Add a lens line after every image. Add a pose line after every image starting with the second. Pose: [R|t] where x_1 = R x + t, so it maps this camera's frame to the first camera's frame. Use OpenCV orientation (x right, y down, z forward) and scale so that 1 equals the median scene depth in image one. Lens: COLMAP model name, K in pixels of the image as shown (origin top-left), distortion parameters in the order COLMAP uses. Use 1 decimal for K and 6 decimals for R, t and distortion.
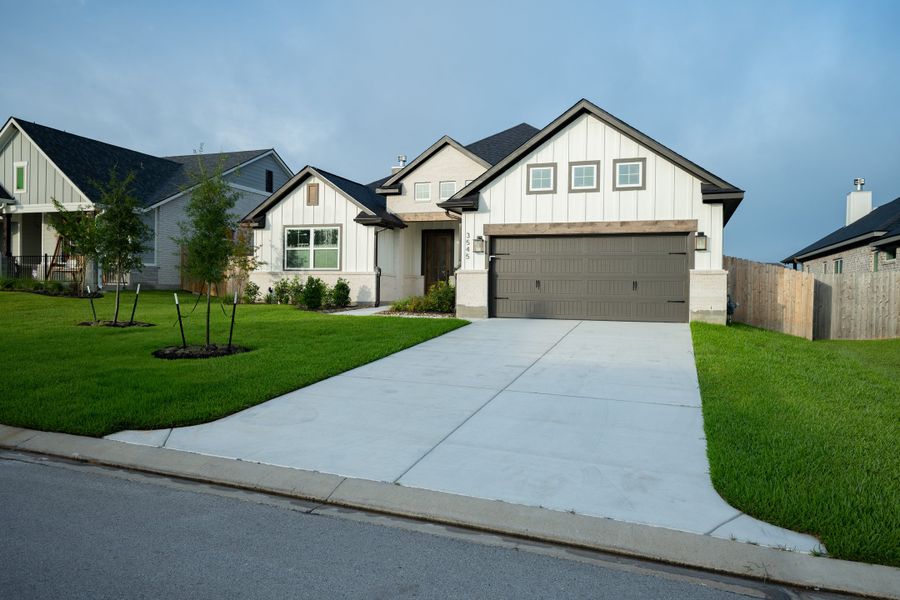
lens RADIAL K [[509.8, 0, 450.7], [0, 509.8, 276.7], [0, 0, 1]] dist [-0.002274, -0.000282]
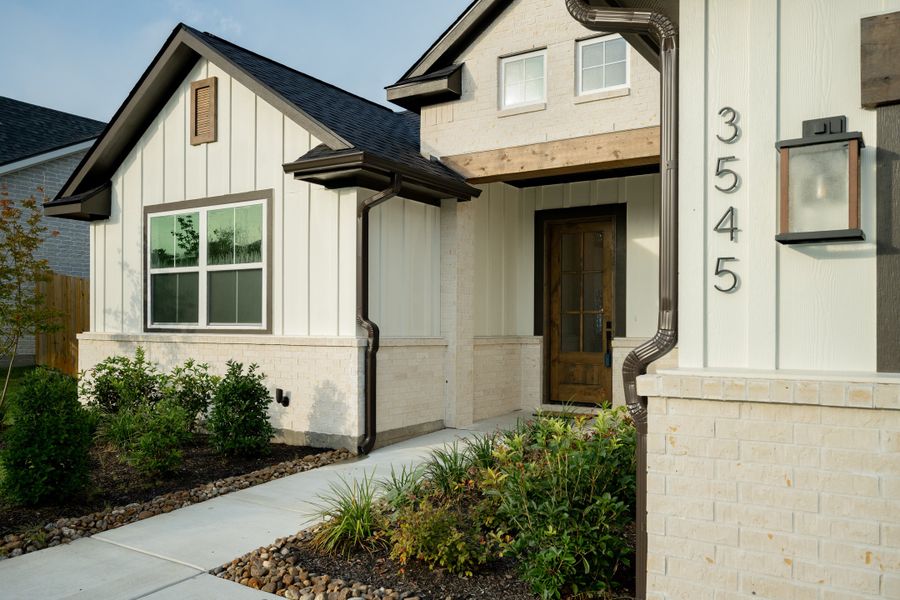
lens RADIAL K [[690.9, 0, 450.6], [0, 690.9, 319.7], [0, 0, 1]] dist [0.003008, 0.002526]
pose [[0.970583, -0.010842, -0.240521, 0.003864], [0.013540, 0.999863, 0.009569, -0.023481], [0.240385, -0.012545, 0.970597, 0.611927]]
